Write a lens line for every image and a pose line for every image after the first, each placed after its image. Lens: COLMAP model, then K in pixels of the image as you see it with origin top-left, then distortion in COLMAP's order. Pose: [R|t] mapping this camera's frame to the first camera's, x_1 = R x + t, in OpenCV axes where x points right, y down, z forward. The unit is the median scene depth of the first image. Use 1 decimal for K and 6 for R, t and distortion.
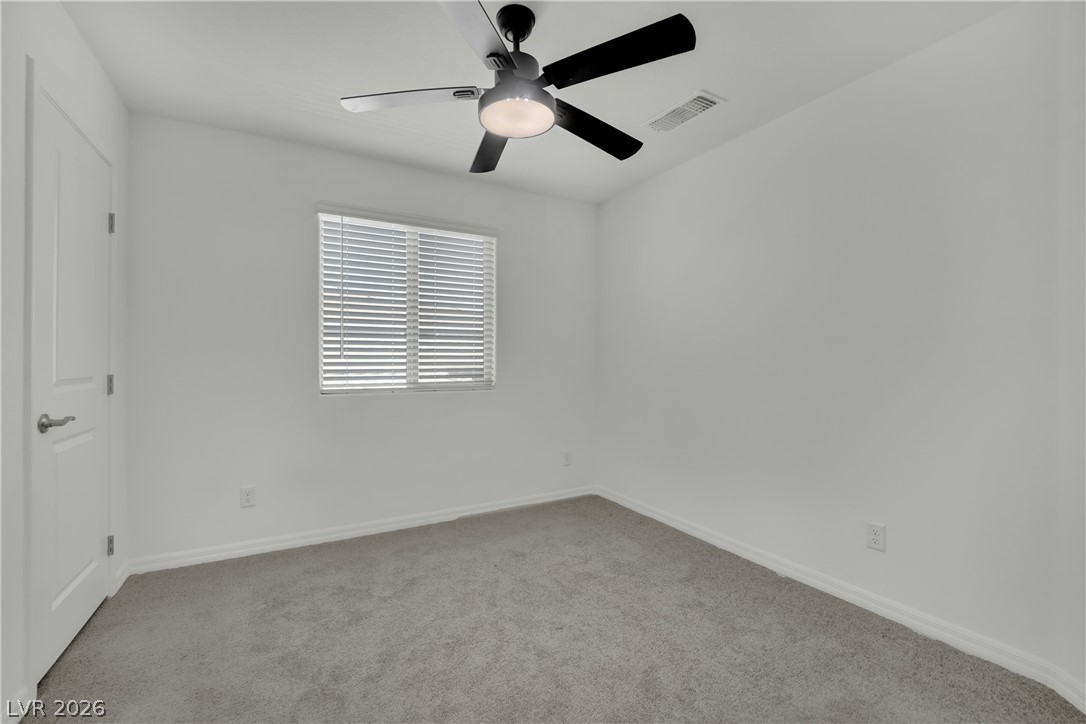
lens RADIAL K [[523.2, 0, 543.0], [0, 523.2, 362.0], [0, 0, 1]] dist [-0.000363, -0.000043]
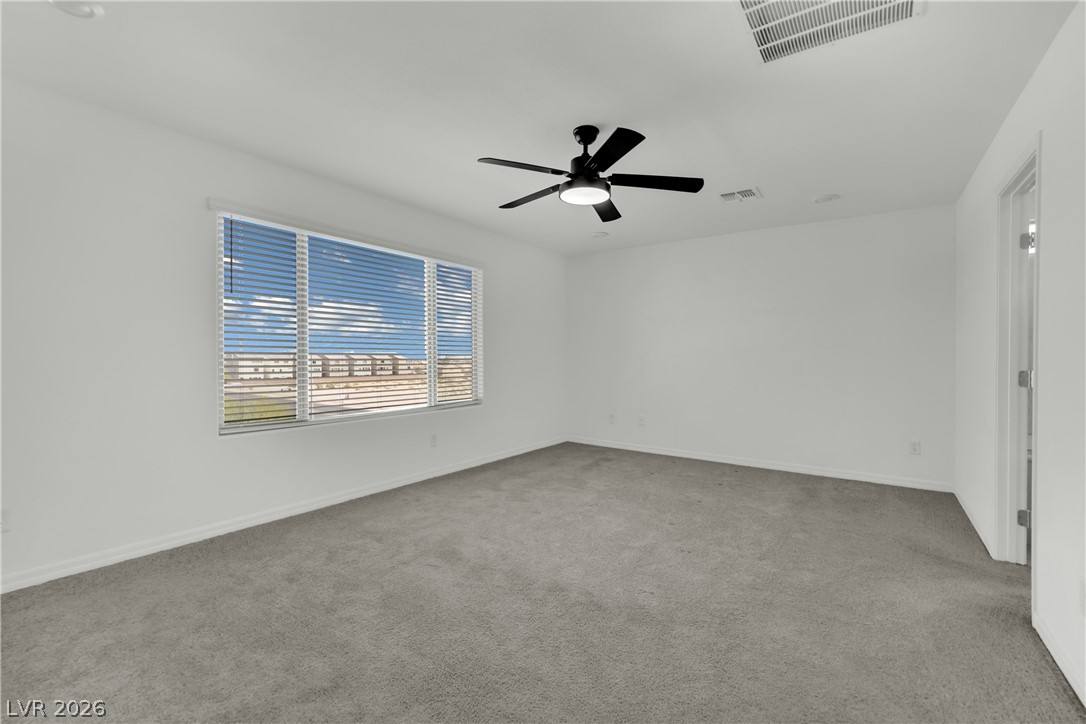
lens RADIAL K [[523.2, 0, 543.0], [0, 523.2, 362.0], [0, 0, 1]] dist [-0.000363, -0.000043]
pose [[0.899996, 0.002104, 0.435893, -0.514764], [-0.004533, 0.999979, 0.004533, 0.003272], [-0.435875, -0.006055, 0.899987, -0.313177]]
